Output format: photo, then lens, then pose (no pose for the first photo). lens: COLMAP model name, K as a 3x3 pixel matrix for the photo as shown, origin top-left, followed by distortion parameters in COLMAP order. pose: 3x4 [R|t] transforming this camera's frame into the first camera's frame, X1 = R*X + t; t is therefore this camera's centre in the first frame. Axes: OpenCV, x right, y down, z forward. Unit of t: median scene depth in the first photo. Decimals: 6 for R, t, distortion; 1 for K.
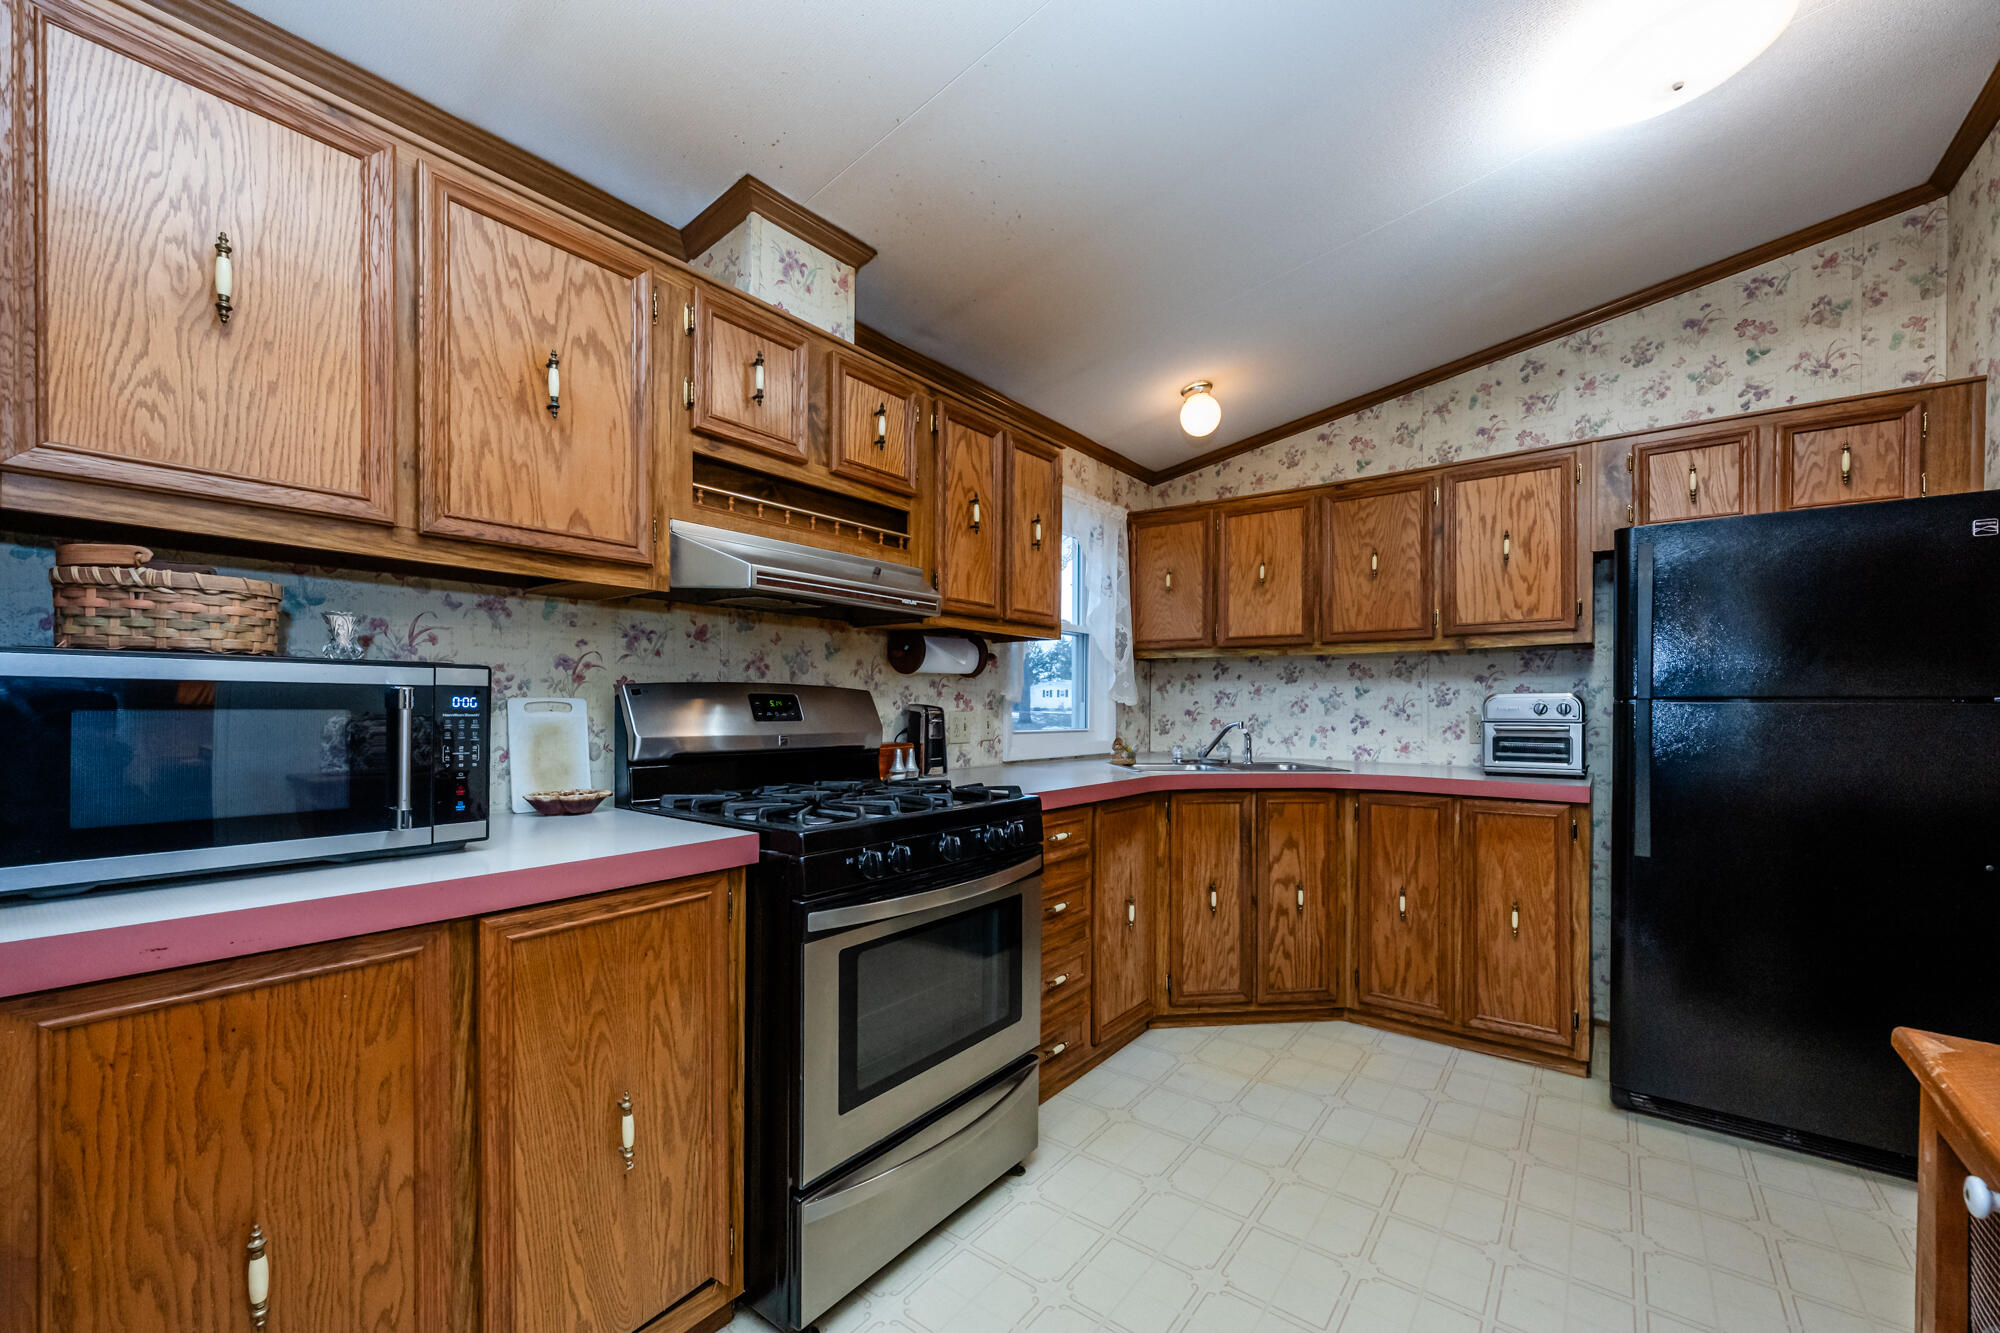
lens RADIAL K [[795.8, 0, 991.0], [0, 795.8, 704.9], [0, 0, 1]] dist [0.000101, 0.000003]
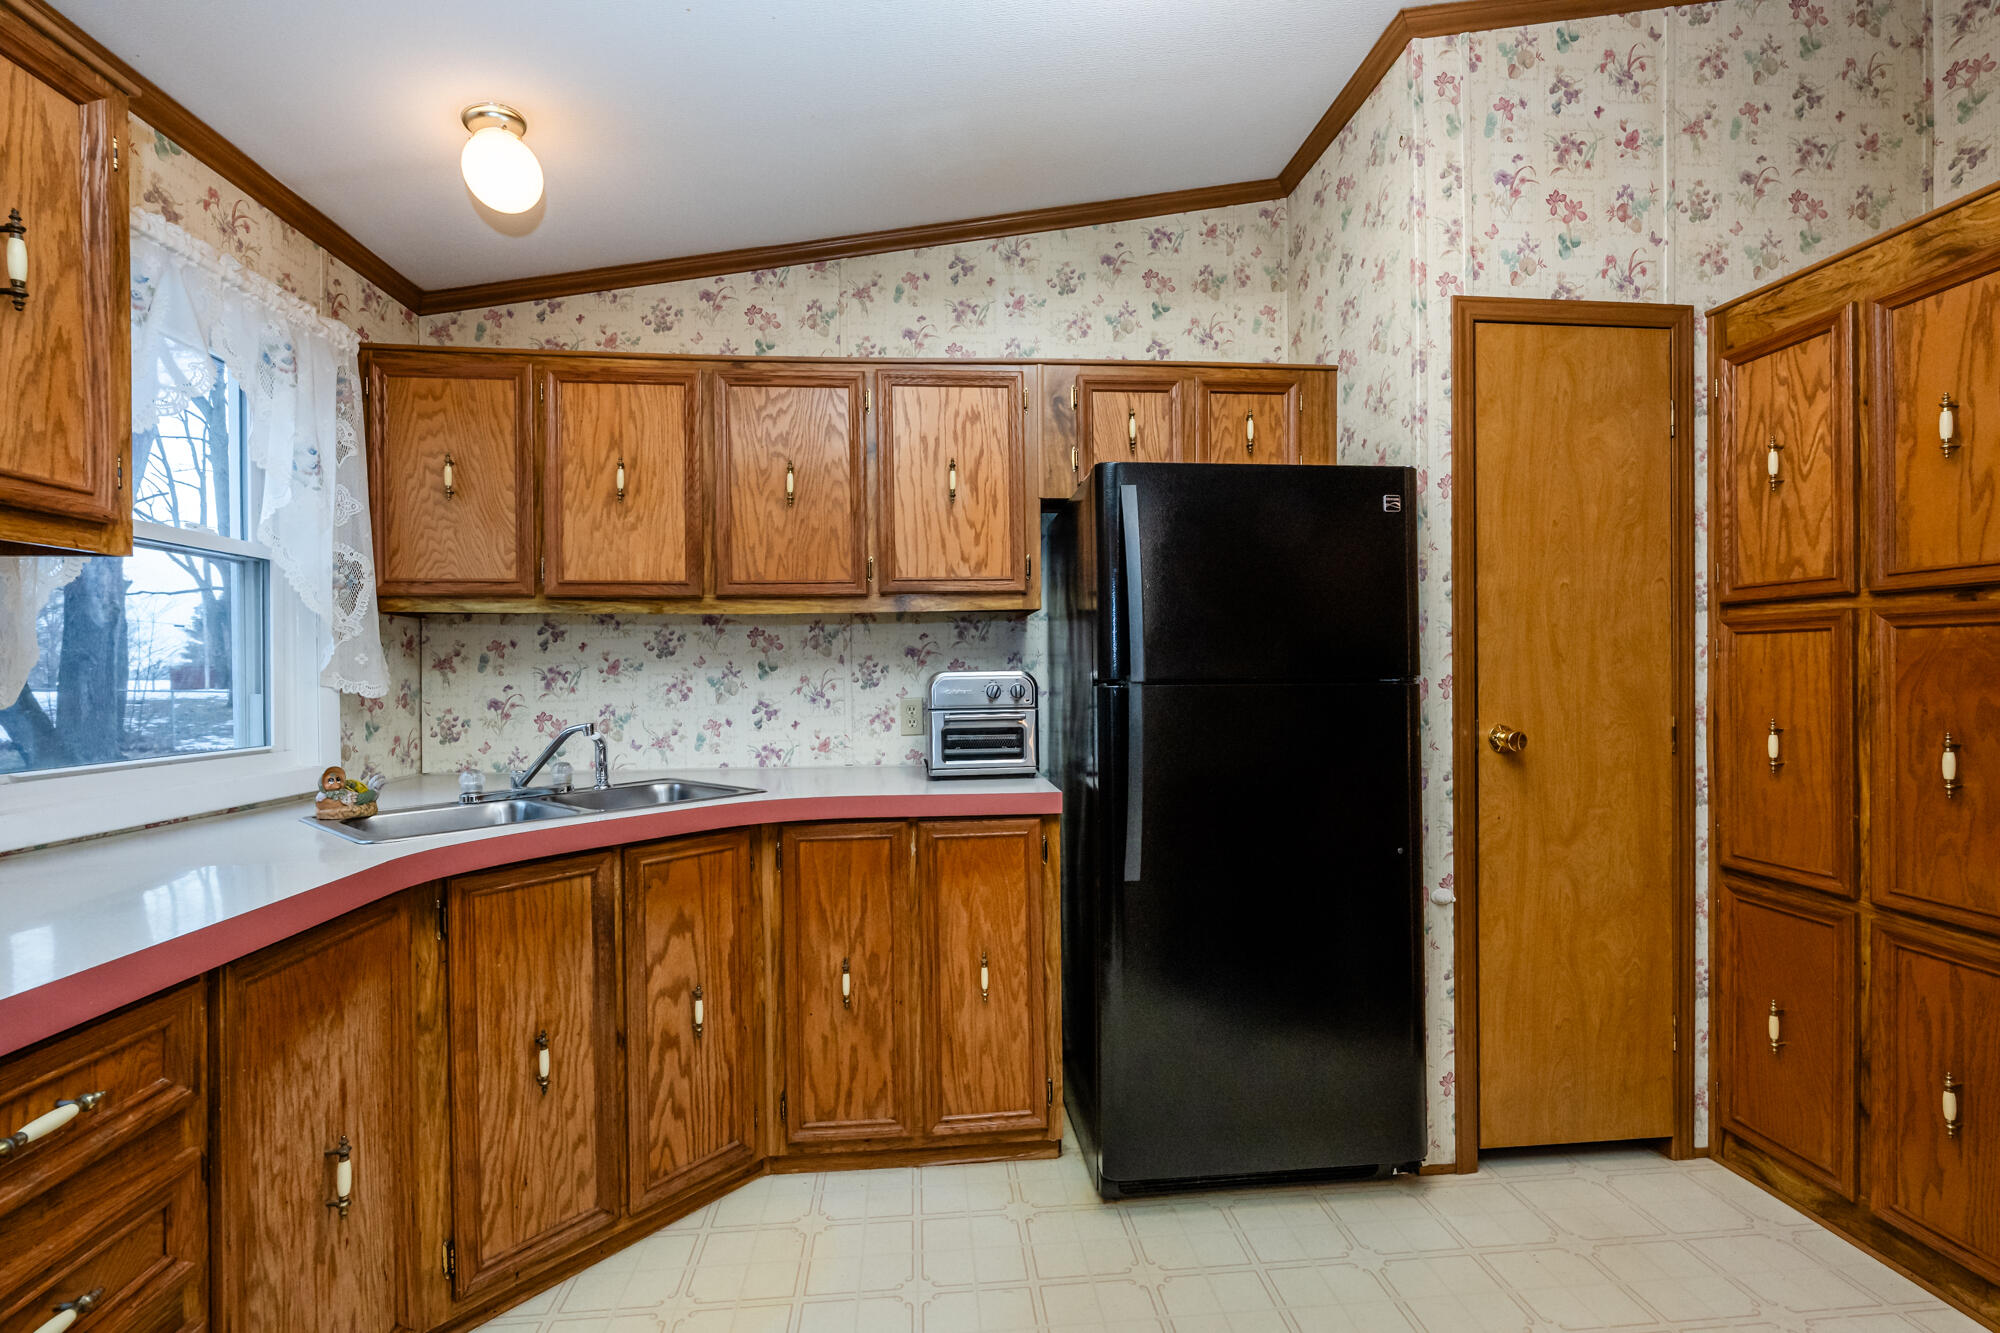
lens RADIAL K [[865.1, 0, 998.5], [0, 865.1, 673.4], [0, 0, 1]] dist [-0.002339, -0.000050]
pose [[0.727130, -0.014637, 0.686344, 0.105036], [0.014058, 0.999881, 0.006429, -0.017562], [-0.686356, 0.004974, 0.727248, 0.358693]]
